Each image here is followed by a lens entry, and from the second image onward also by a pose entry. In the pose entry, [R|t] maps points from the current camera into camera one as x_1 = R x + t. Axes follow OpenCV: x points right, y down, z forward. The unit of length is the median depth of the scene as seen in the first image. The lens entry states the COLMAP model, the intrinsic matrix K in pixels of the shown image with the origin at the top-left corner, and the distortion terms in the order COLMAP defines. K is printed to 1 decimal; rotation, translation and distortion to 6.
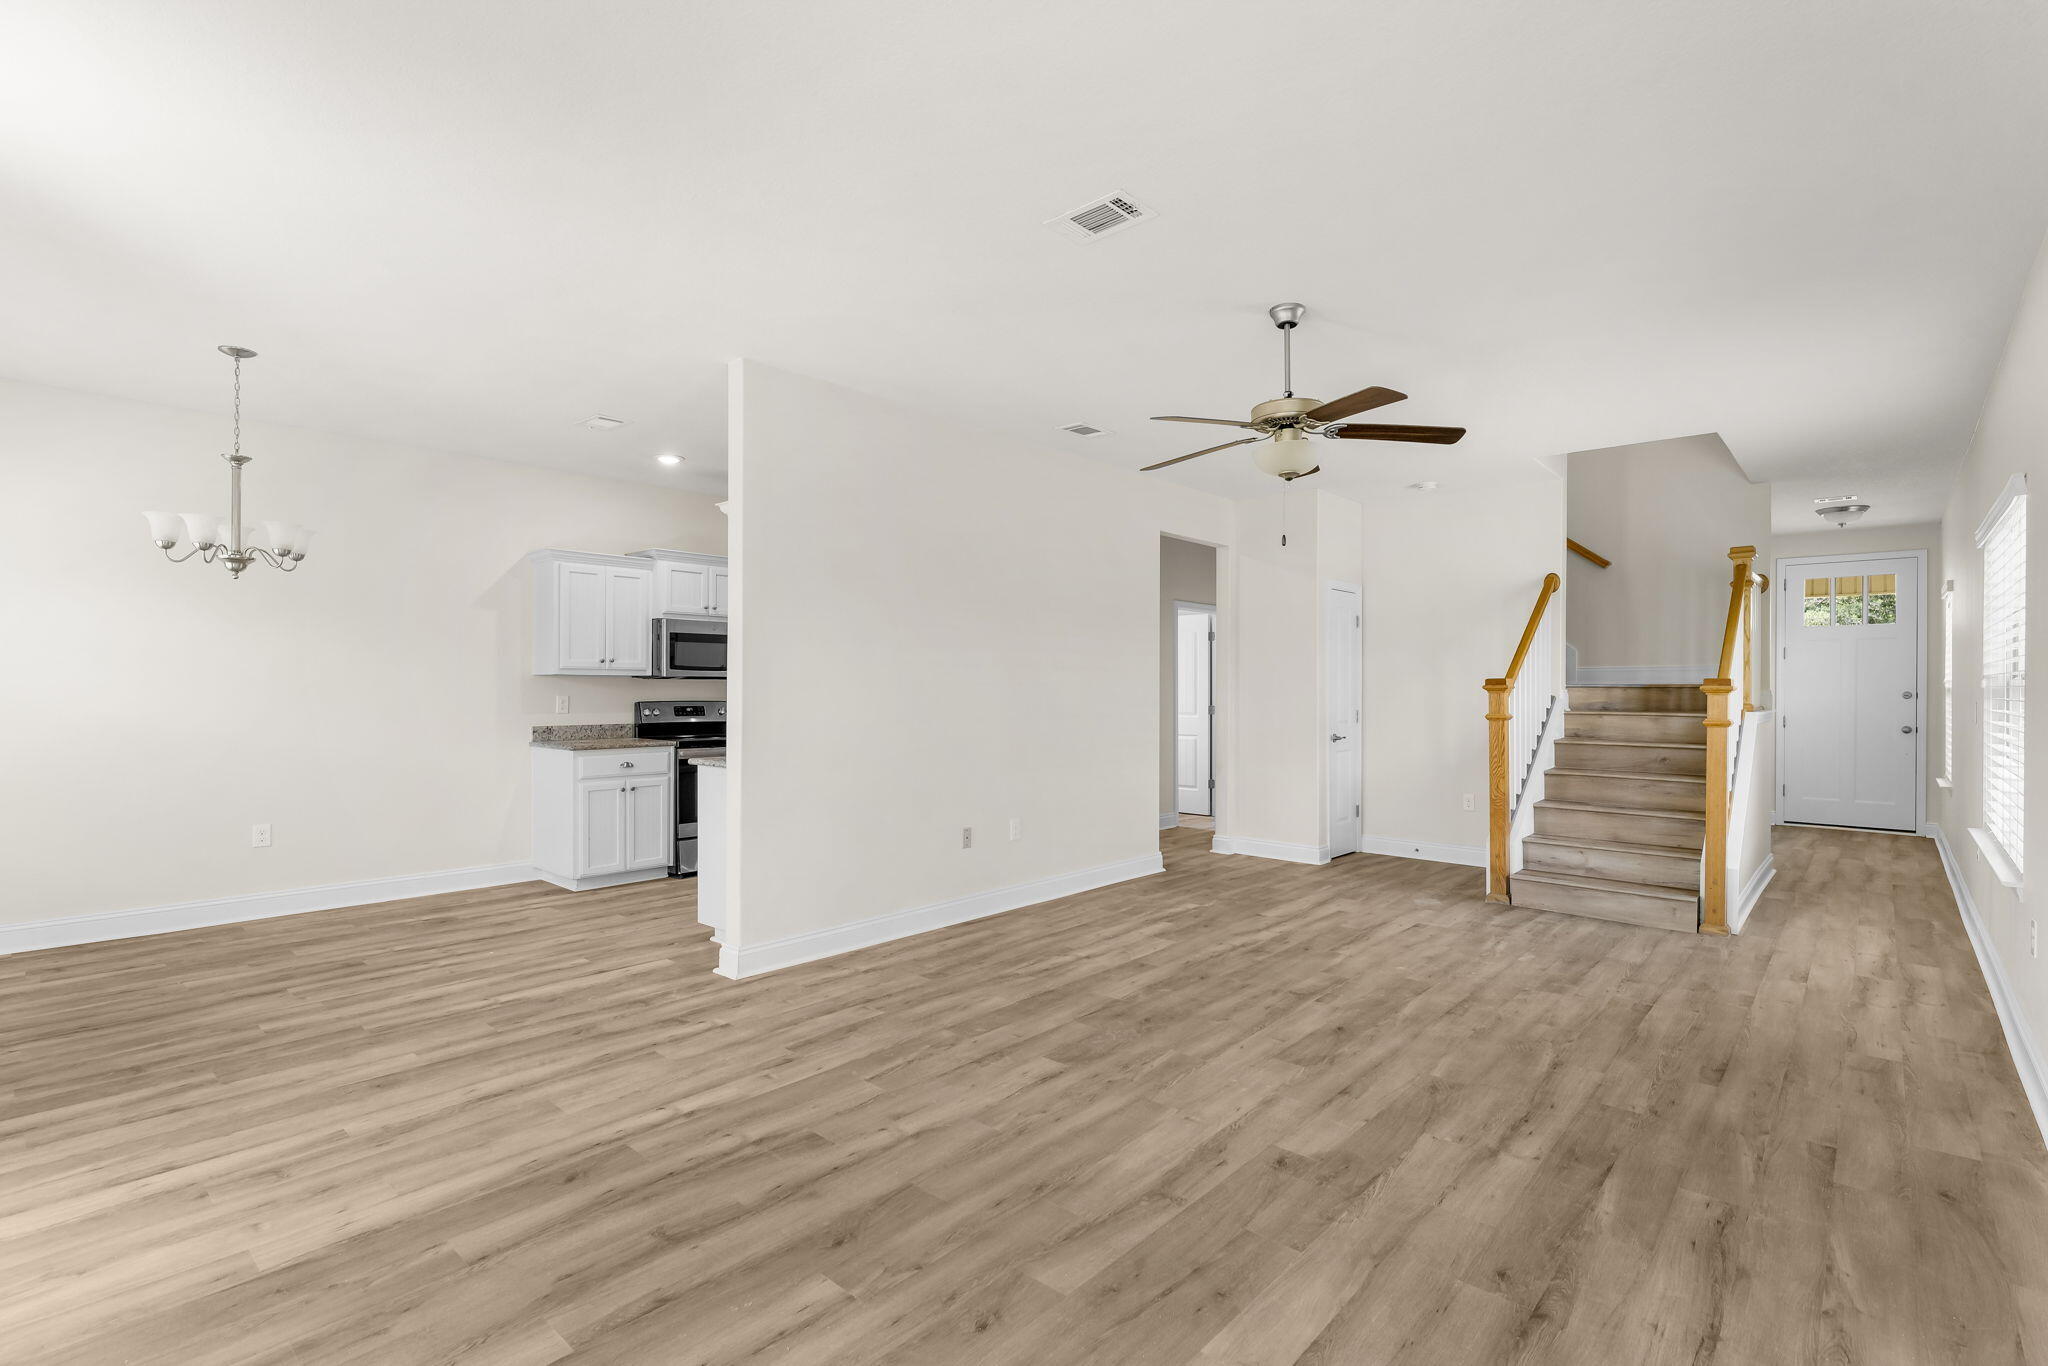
lens RADIAL K [[966.1, 0, 1045.4], [0, 966.1, 689.5], [0, 0, 1]] dist [-0.002347, 0.000978]
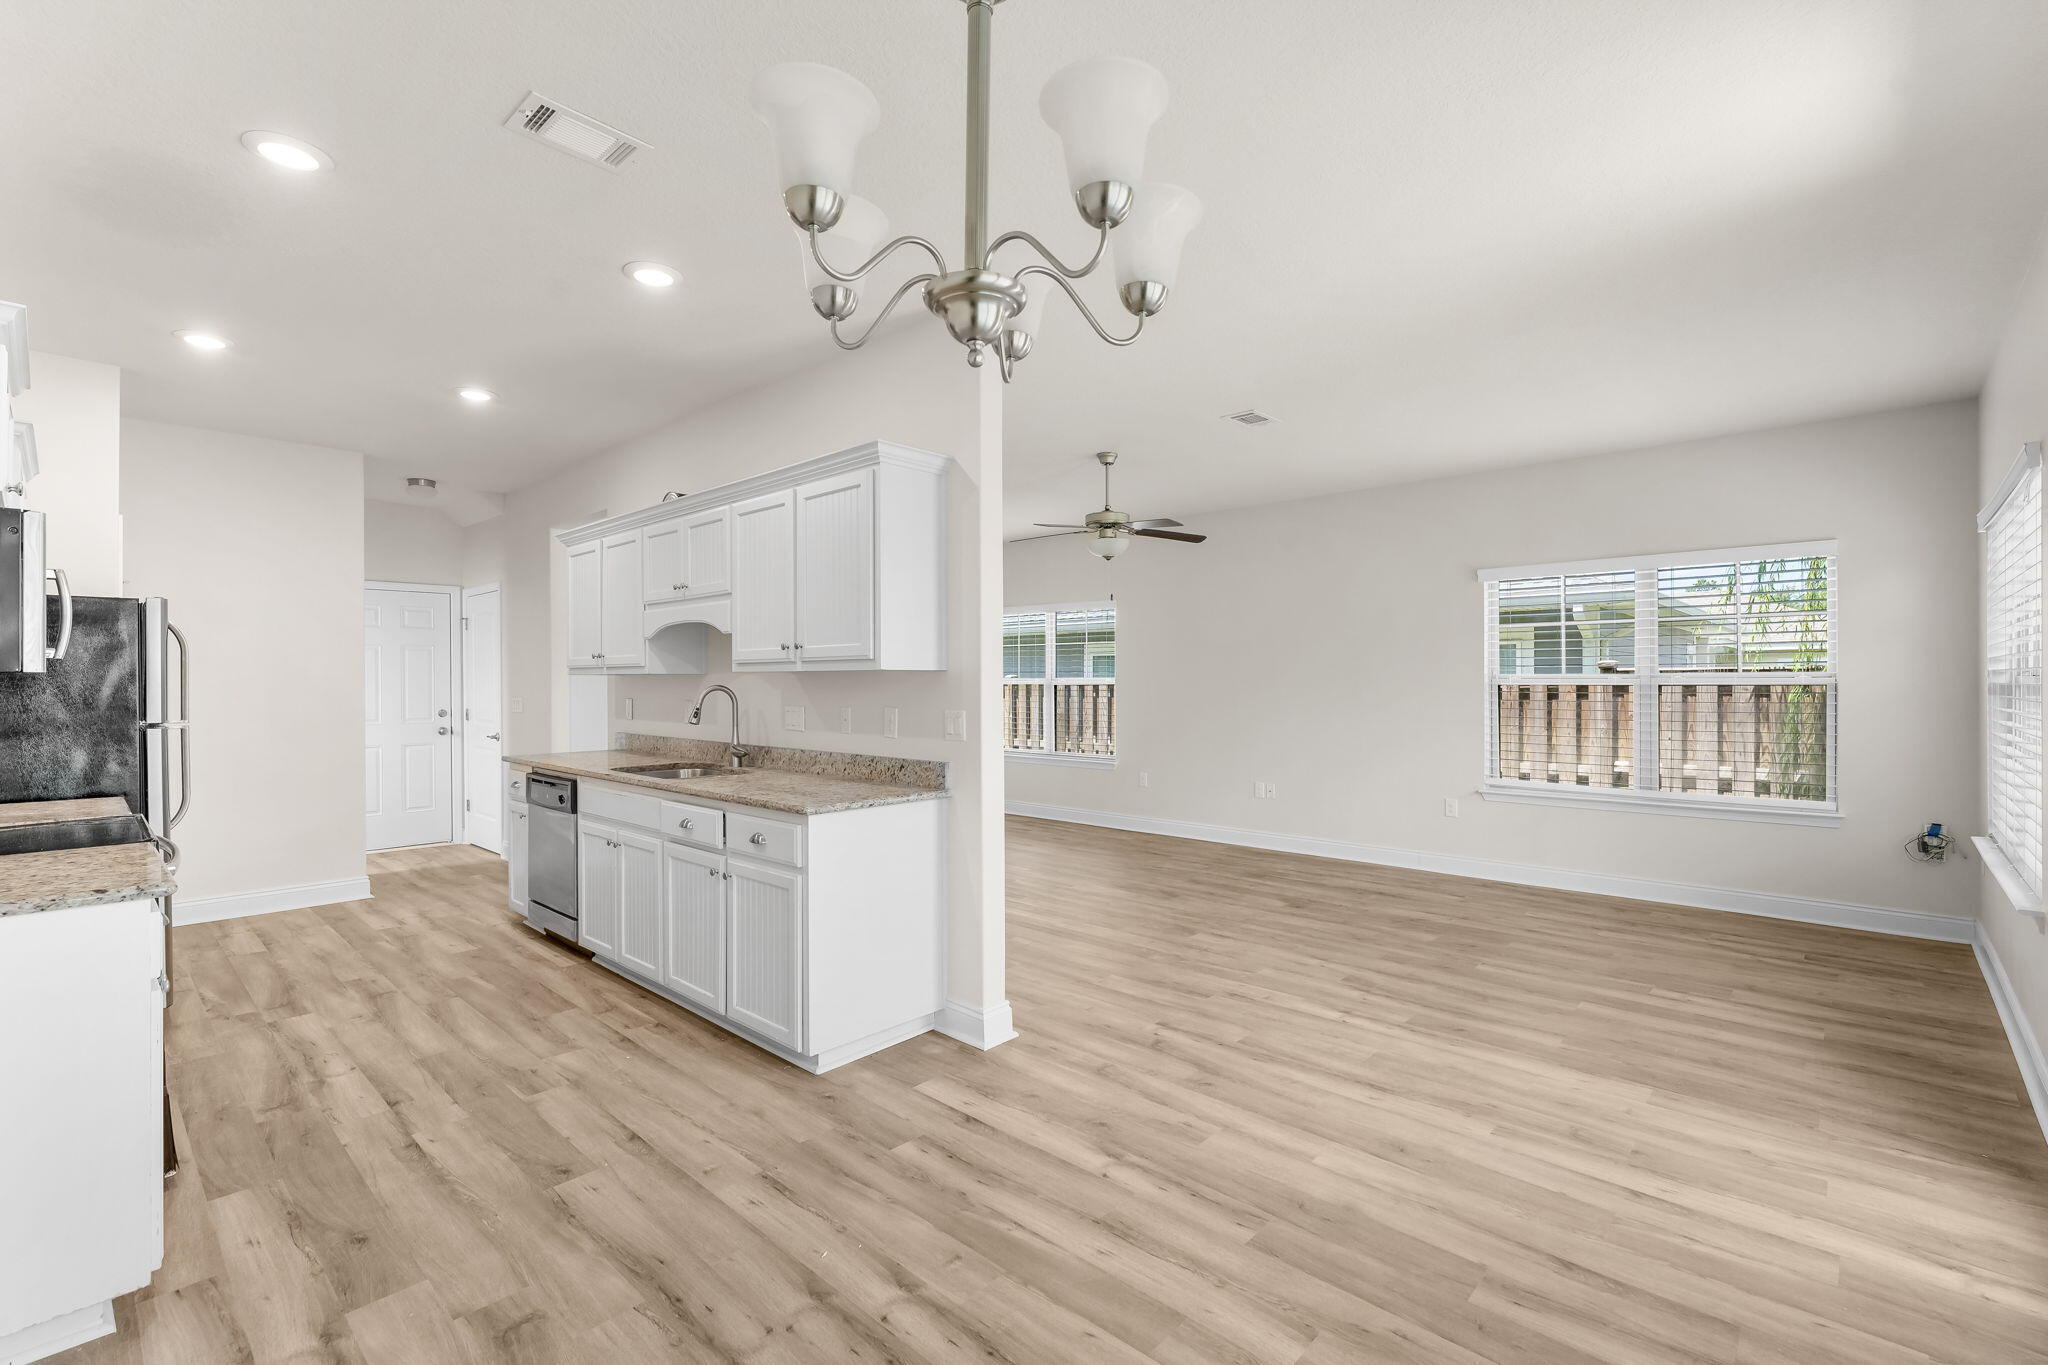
lens RADIAL K [[880.9, 0, 1058.7], [0, 880.9, 689.1], [0, 0, 1]] dist [0.004016, 0.000642]
pose [[0.009627, -0.009862, 0.999905, -1.088821], [-0.000274, 0.999951, 0.009865, -0.012186], [-0.999954, -0.000369, 0.009624, 0.951863]]
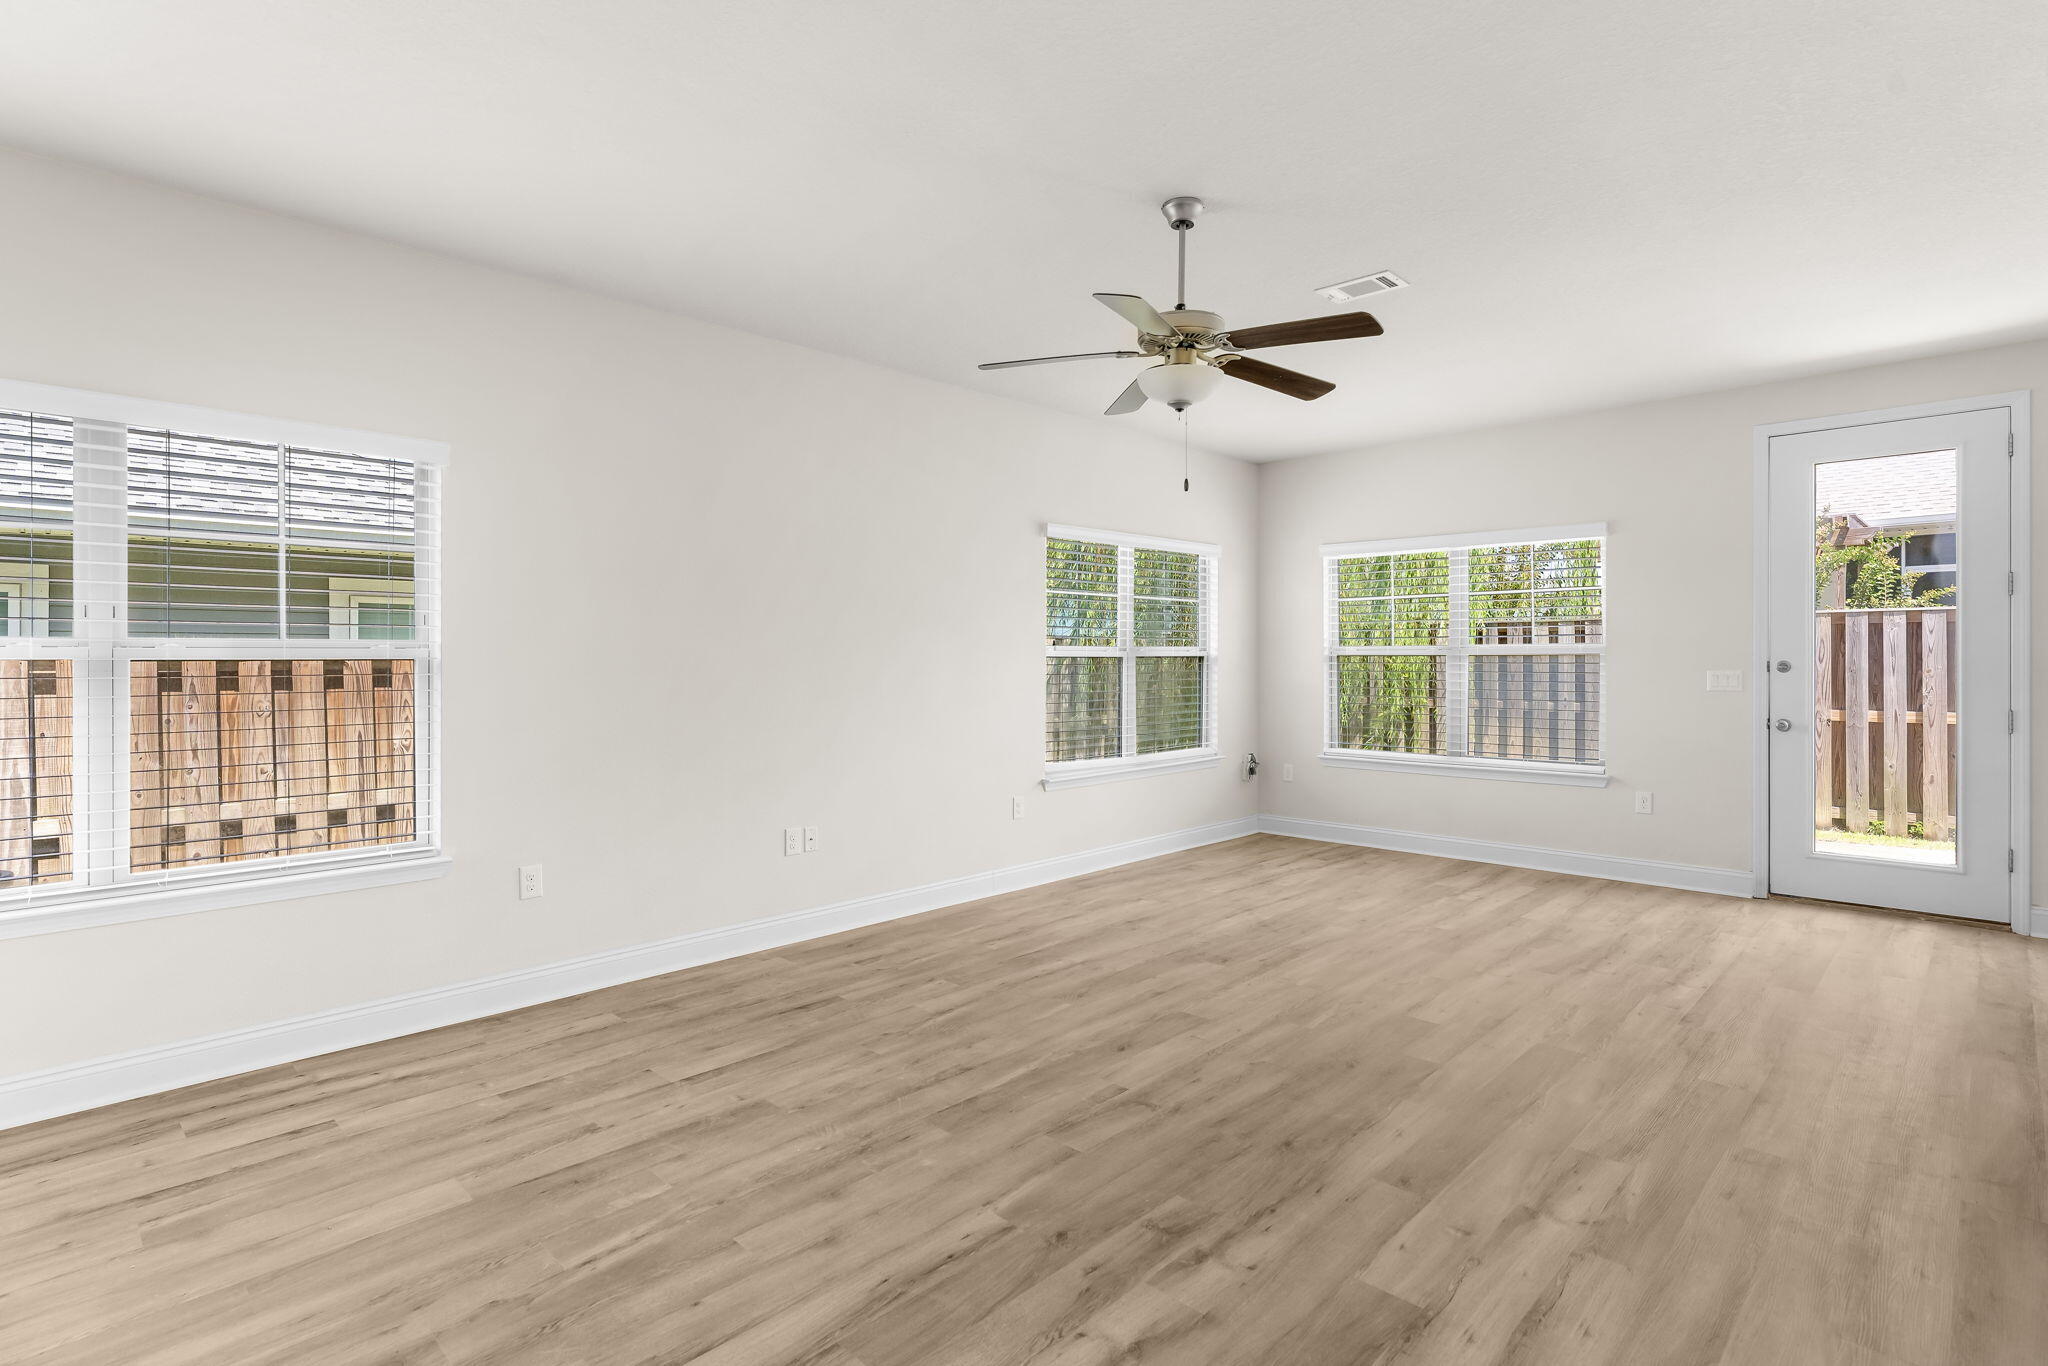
lens RADIAL K [[987.7, 0, 1034.1], [0, 987.7, 649.5], [0, 0, 1]] dist [-0.000720, 0.000957]
pose [[-0.998245, 0.001204, 0.059202, 0.287360], [0.000655, 0.999957, -0.009293, -0.002297], [-0.059210, -0.009238, -0.998203, 1.649991]]
